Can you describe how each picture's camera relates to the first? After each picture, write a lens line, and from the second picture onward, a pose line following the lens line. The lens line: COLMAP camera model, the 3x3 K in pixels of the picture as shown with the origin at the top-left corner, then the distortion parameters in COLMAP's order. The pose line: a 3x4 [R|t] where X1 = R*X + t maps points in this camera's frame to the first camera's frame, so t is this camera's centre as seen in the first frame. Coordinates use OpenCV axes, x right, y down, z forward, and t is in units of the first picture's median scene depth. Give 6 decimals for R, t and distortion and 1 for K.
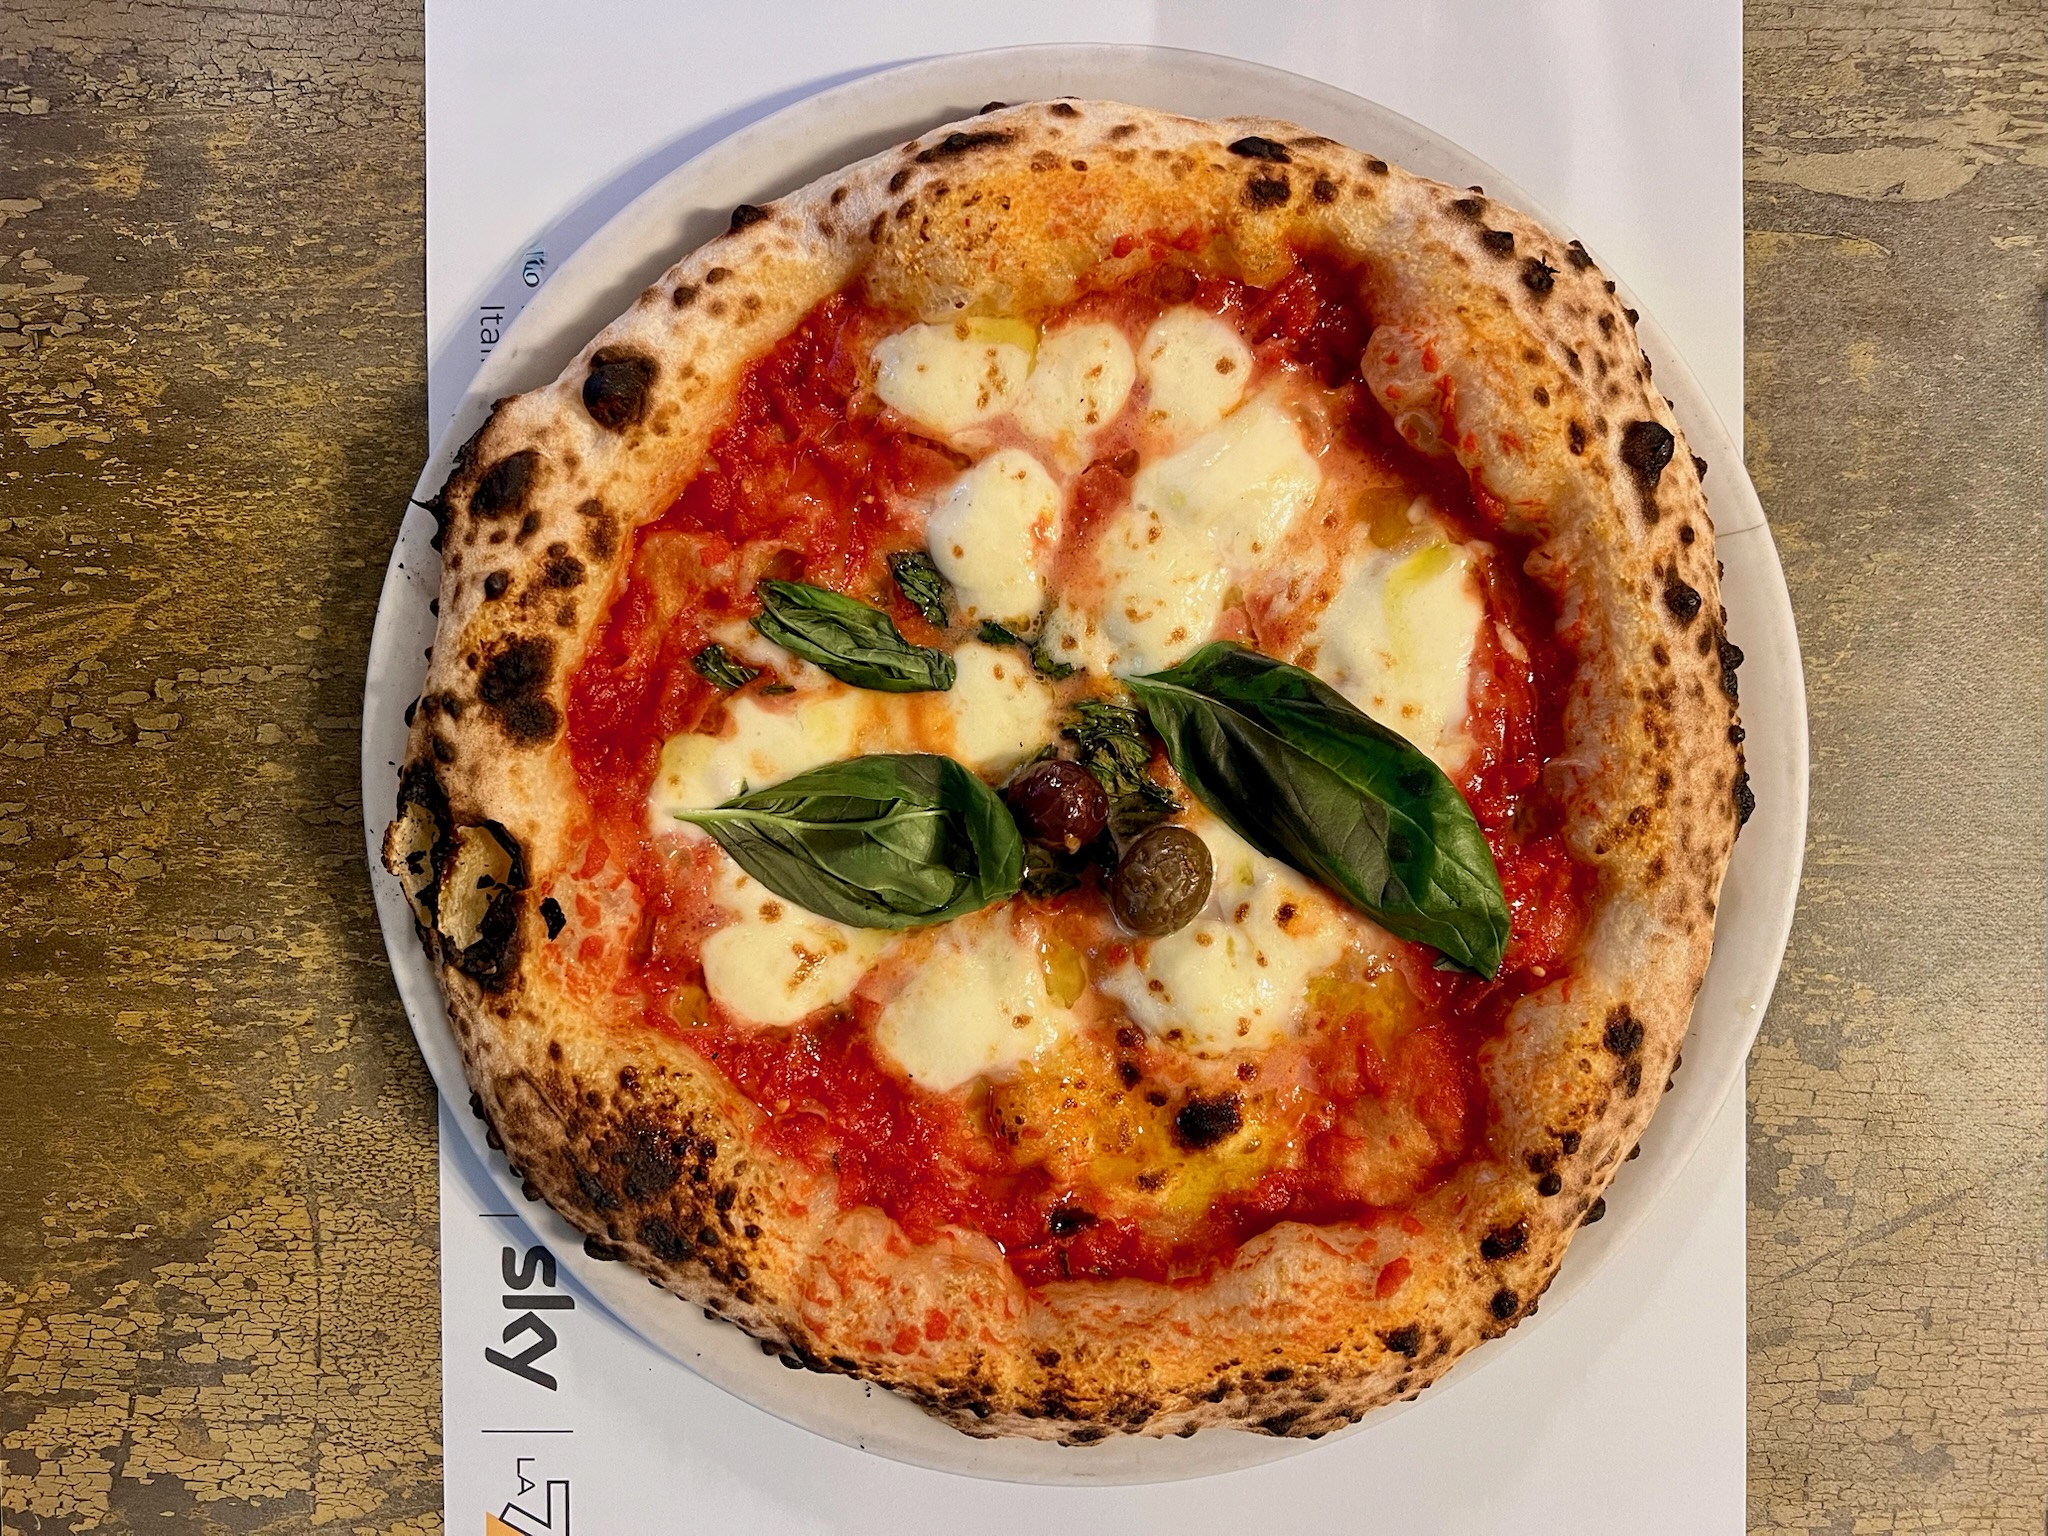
lens RADIAL K [[1617.5, 0, 1024.0], [0, 1617.5, 768.0], [0, 0, 1]] dist [0.008330, -0.010078]
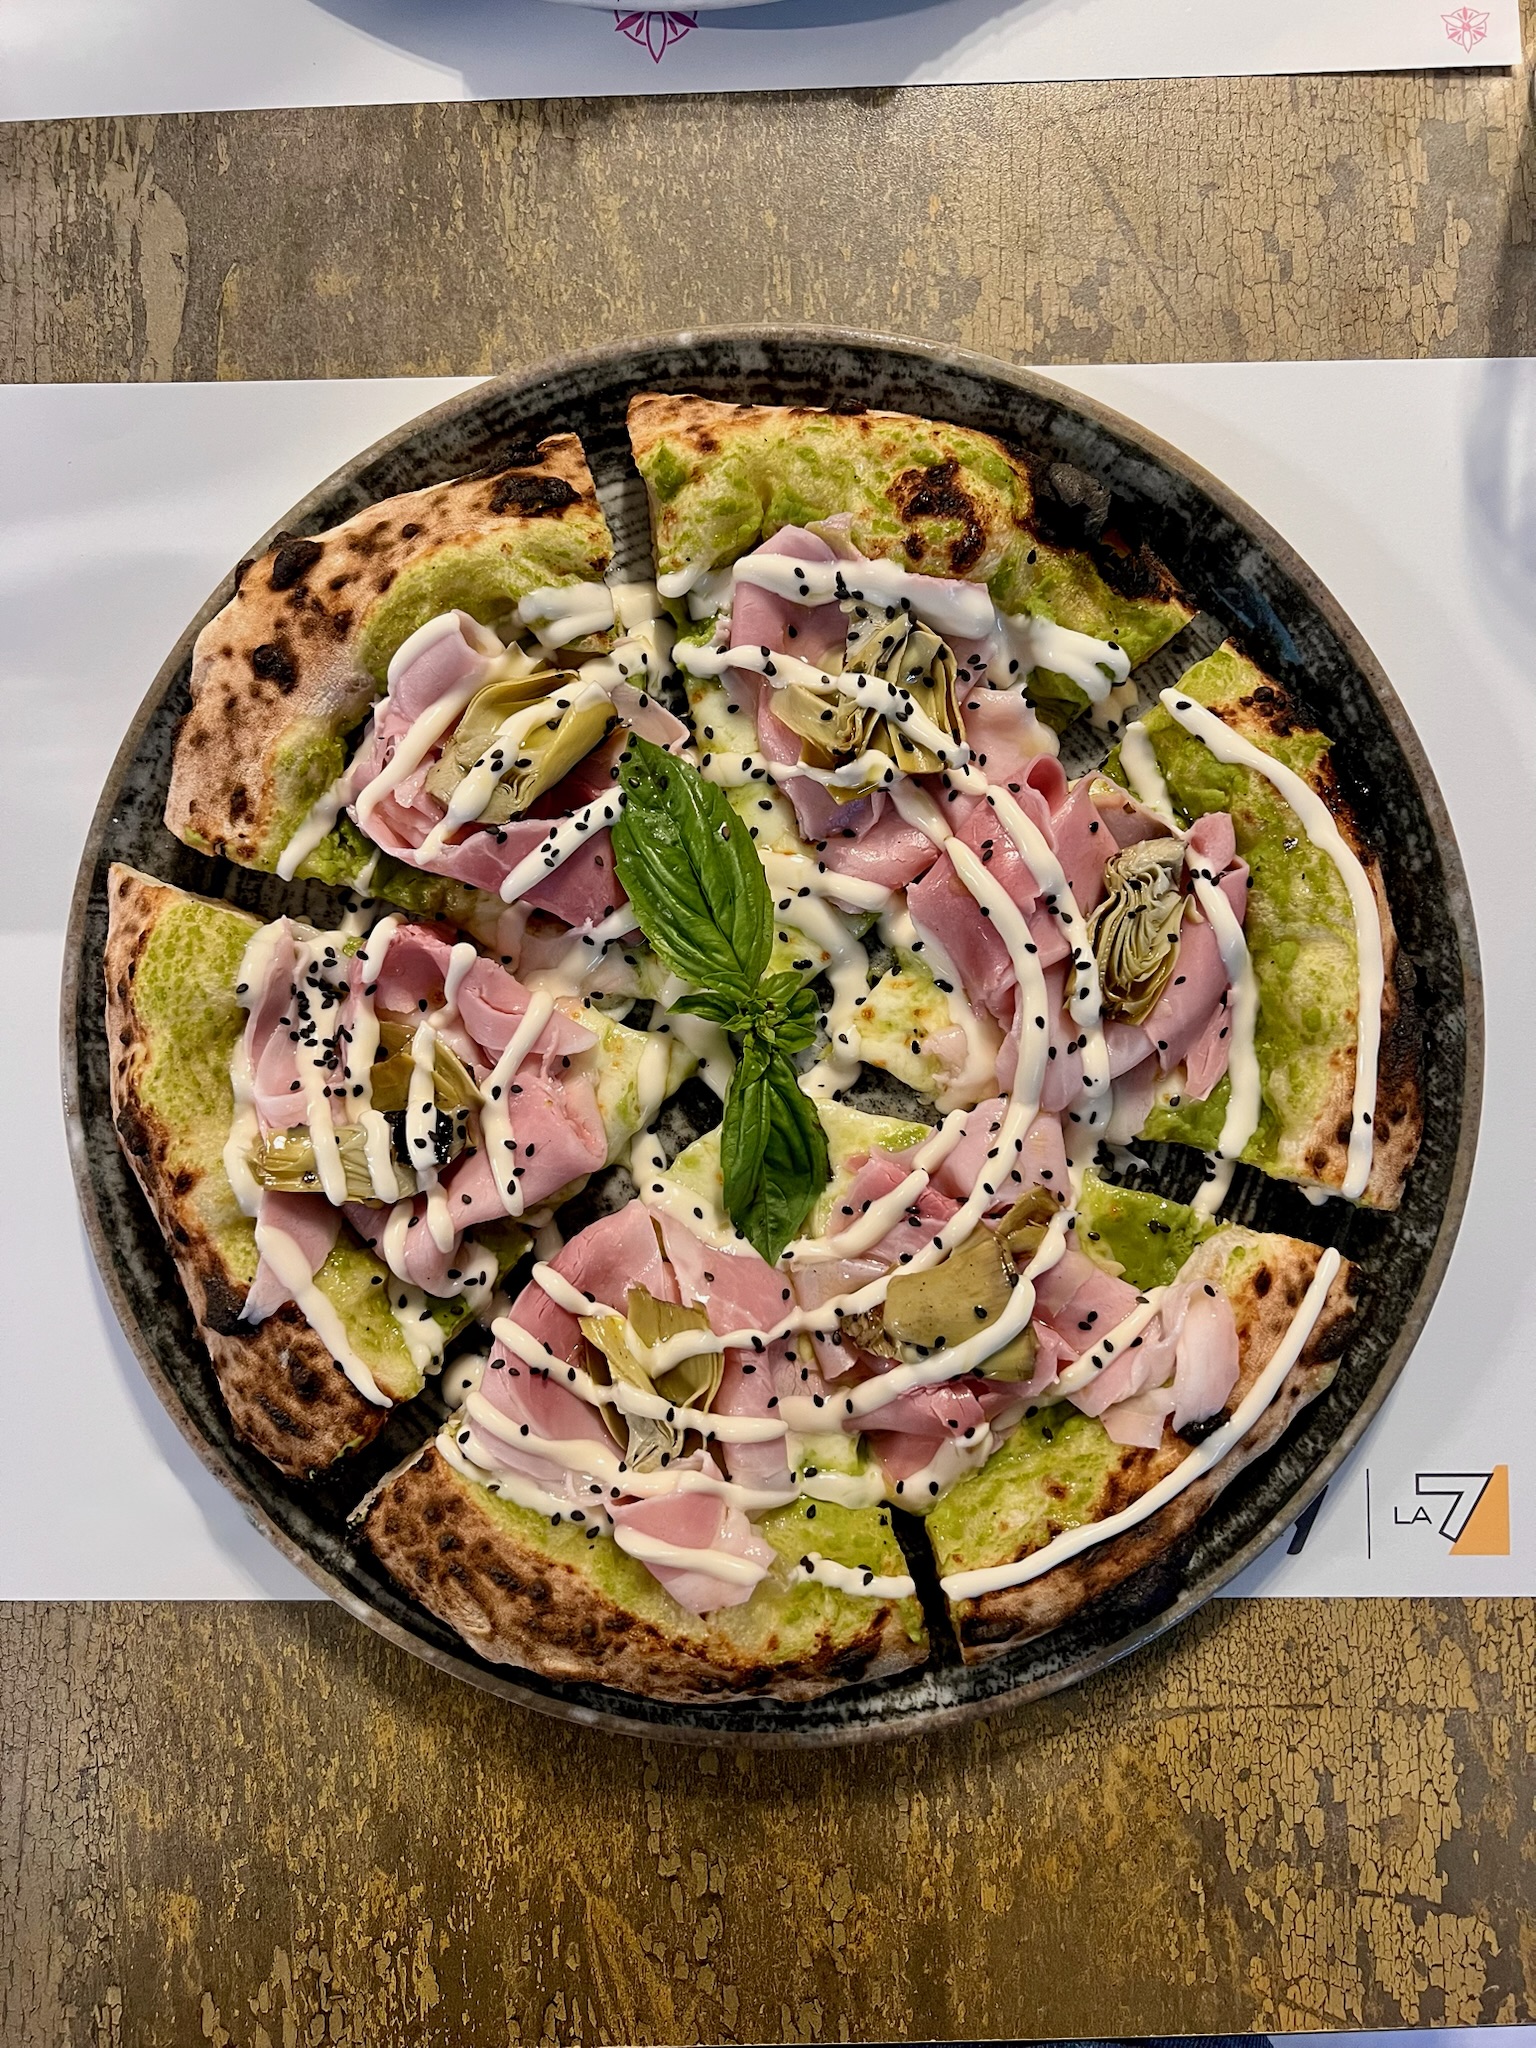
lens RADIAL K [[1617.5, 0, 768.0], [0, 1617.5, 1024.0], [0, 0, 1]] dist [0.008330, -0.010078]
pose [[-0.027335, -0.999604, 0.006701, -0.000108], [0.999194, -0.027125, 0.029583, -0.000959], [-0.029389, 0.007505, 0.999540, -0.050876]]
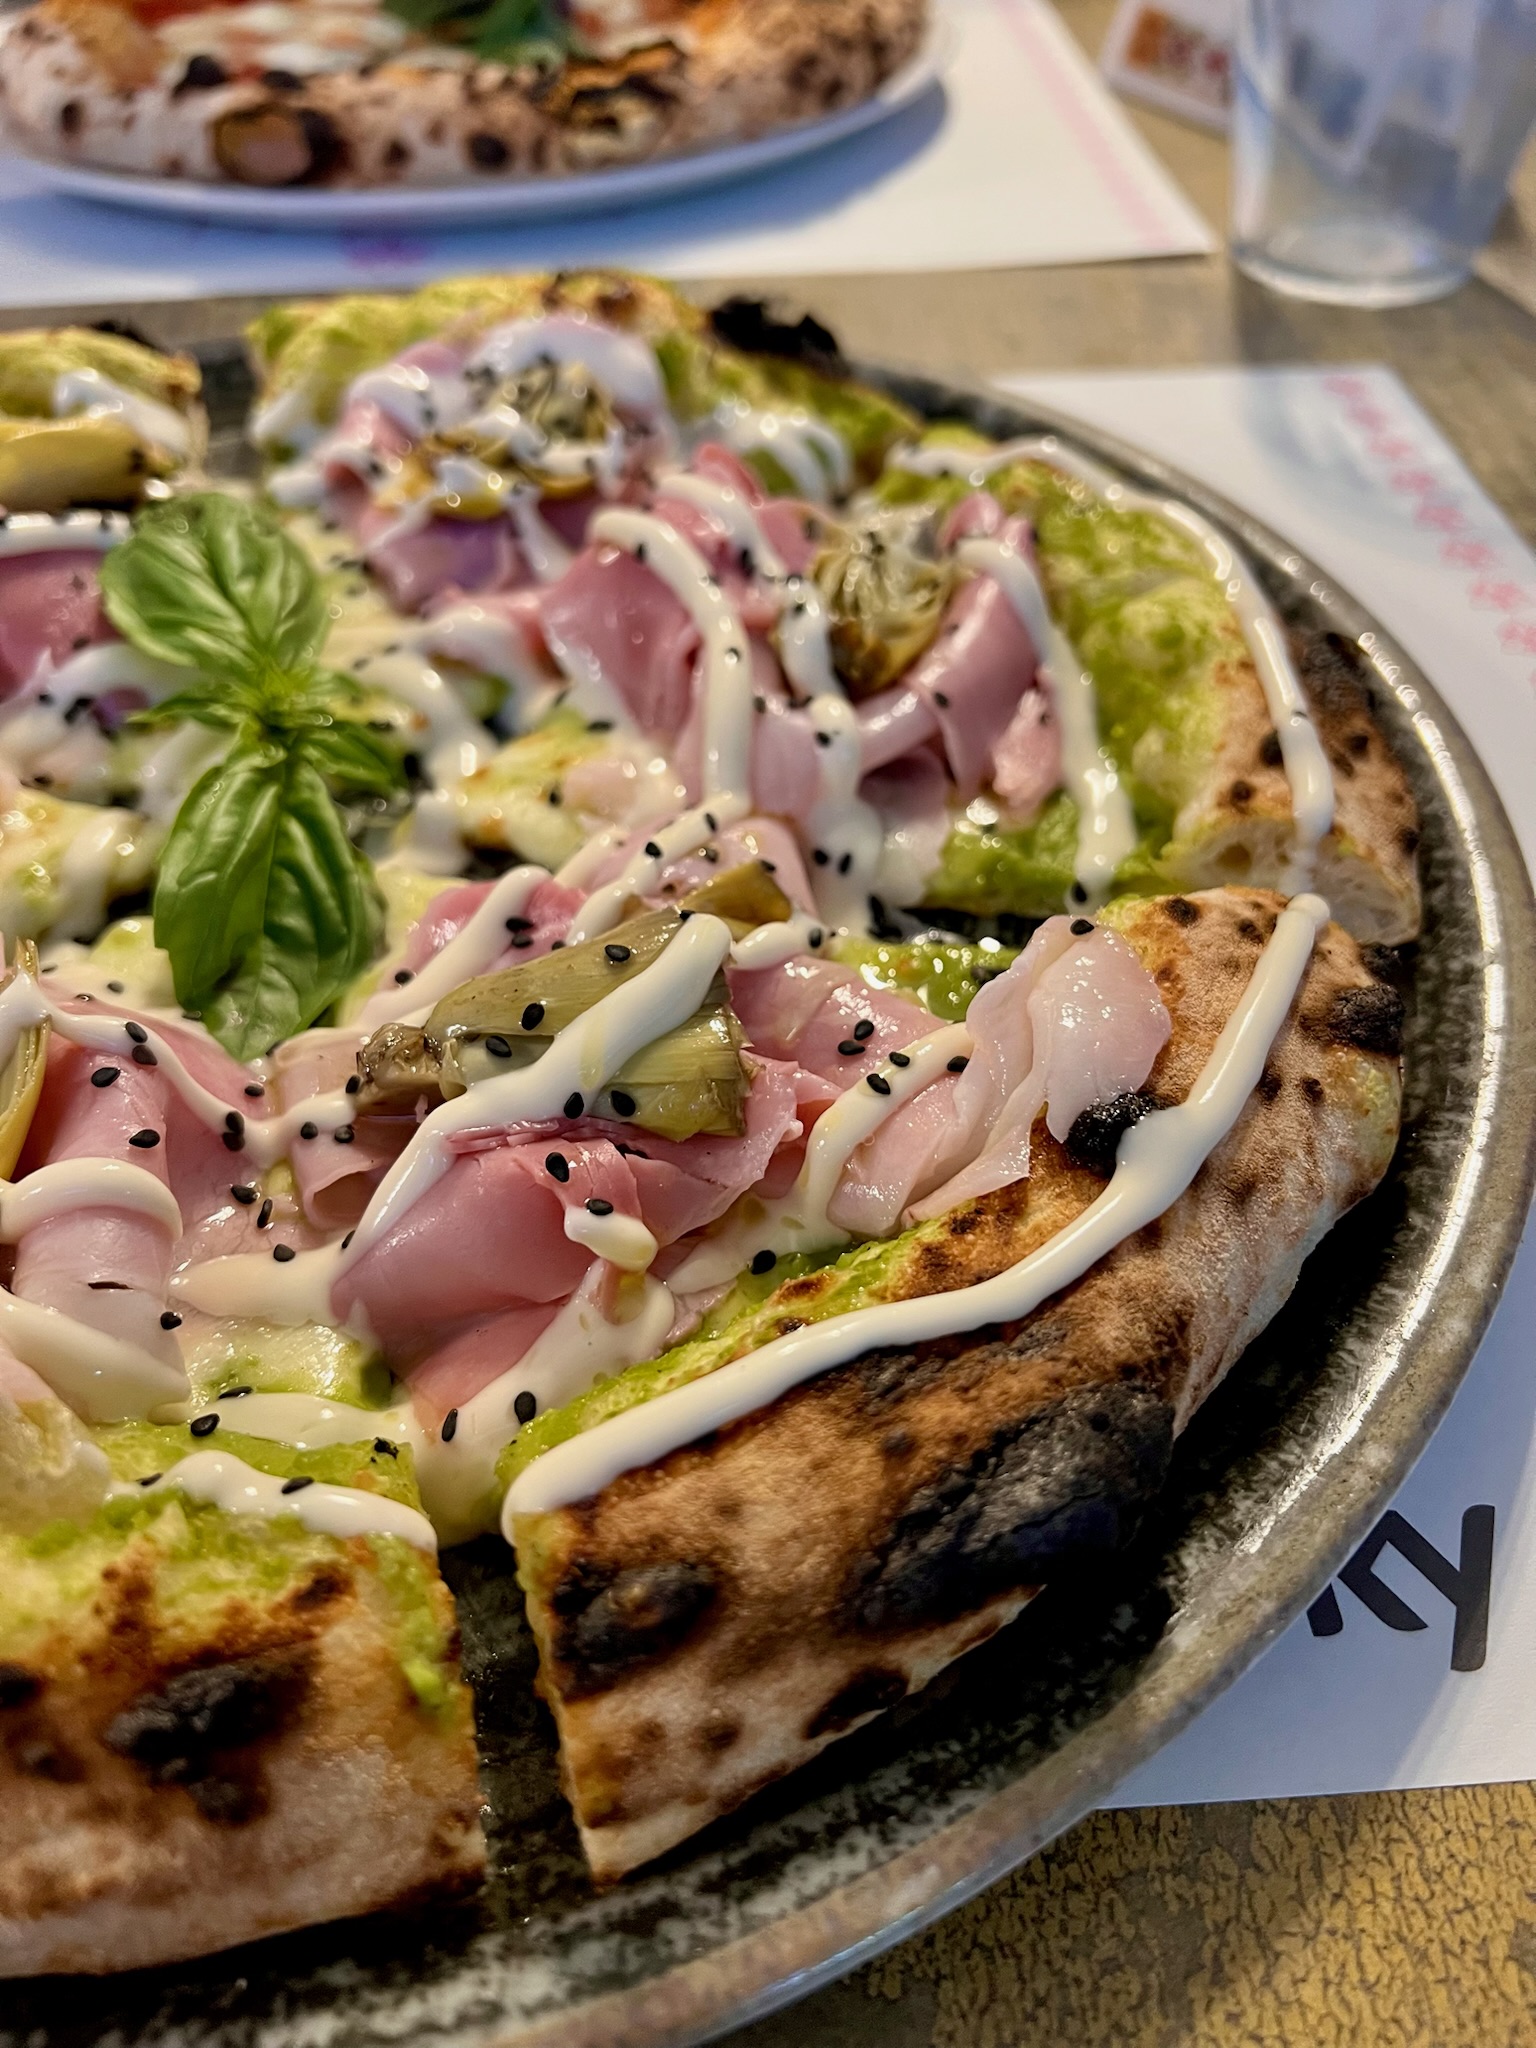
lens RADIAL K [[1617.5, 0, 768.0], [0, 1617.5, 1024.0], [0, 0, 1]] dist [0.008330, -0.010078]
pose [[-0.071513, -0.716354, 0.694063, -0.977763], [0.997038, -0.031584, 0.070132, 0.307365], [-0.028318, 0.697022, 0.716490, 1.176289]]
